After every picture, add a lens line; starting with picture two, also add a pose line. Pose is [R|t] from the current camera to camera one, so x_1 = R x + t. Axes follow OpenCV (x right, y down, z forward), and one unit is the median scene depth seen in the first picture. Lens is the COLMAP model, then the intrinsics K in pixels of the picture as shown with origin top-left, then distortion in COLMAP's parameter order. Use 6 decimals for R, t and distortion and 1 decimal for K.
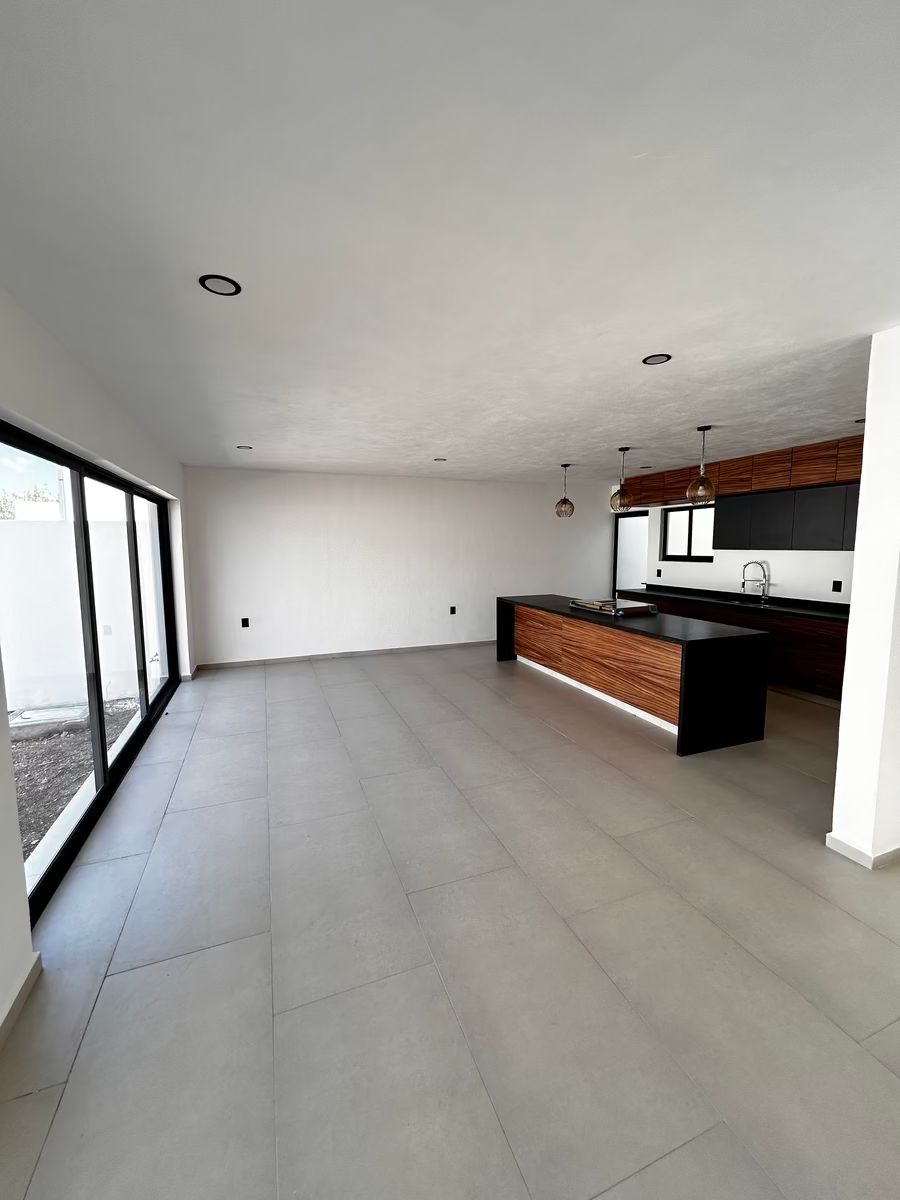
lens RADIAL K [[484.3, 0, 449.7], [0, 484.3, 597.1], [0, 0, 1]] dist [-0.002012, -0.000131]
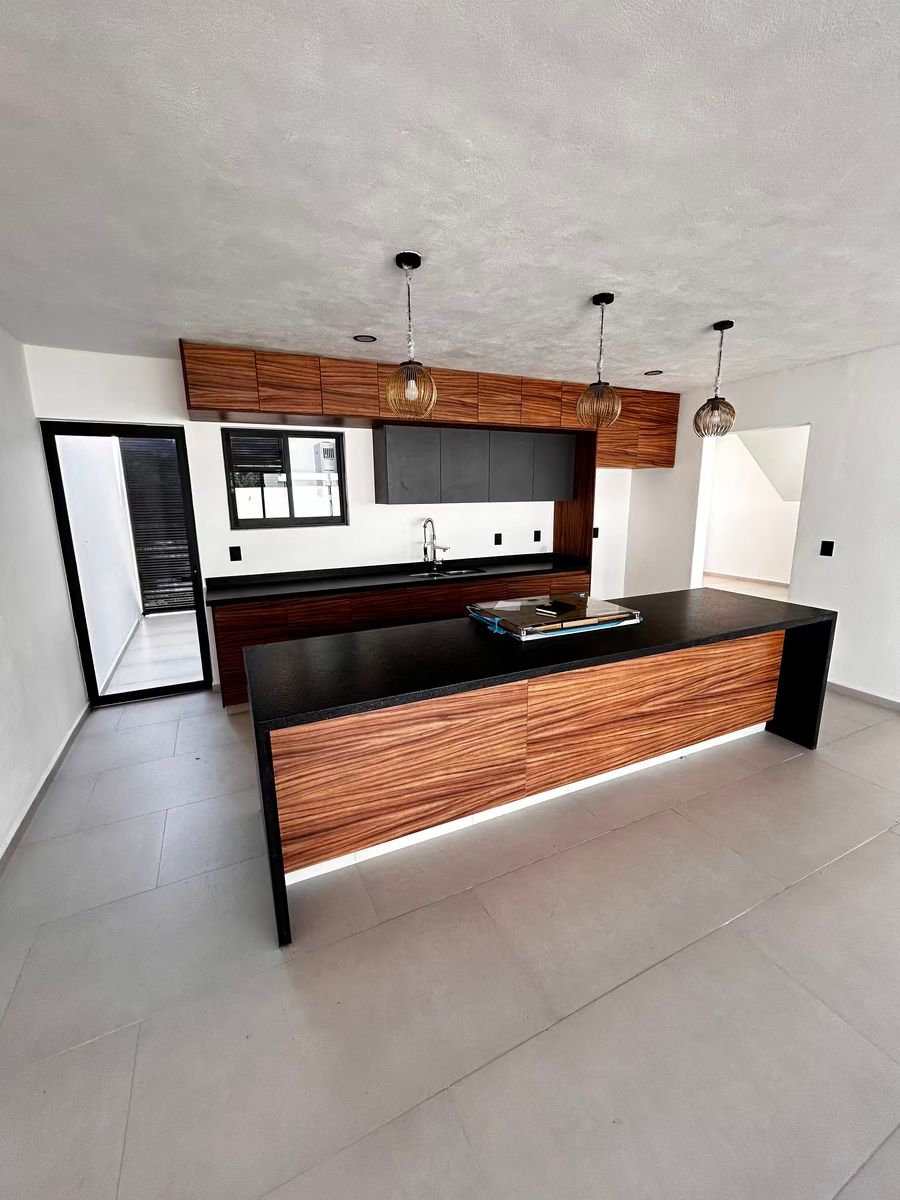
lens RADIAL K [[484.3, 0, 448.2], [0, 484.3, 597.8], [0, 0, 1]] dist [-0.002012, -0.000131]
pose [[-0.082876, -0.200642, 0.976153, -0.152276], [0.120773, 0.970281, 0.209688, -0.114731], [-0.989215, 0.135271, -0.056181, 1.081743]]
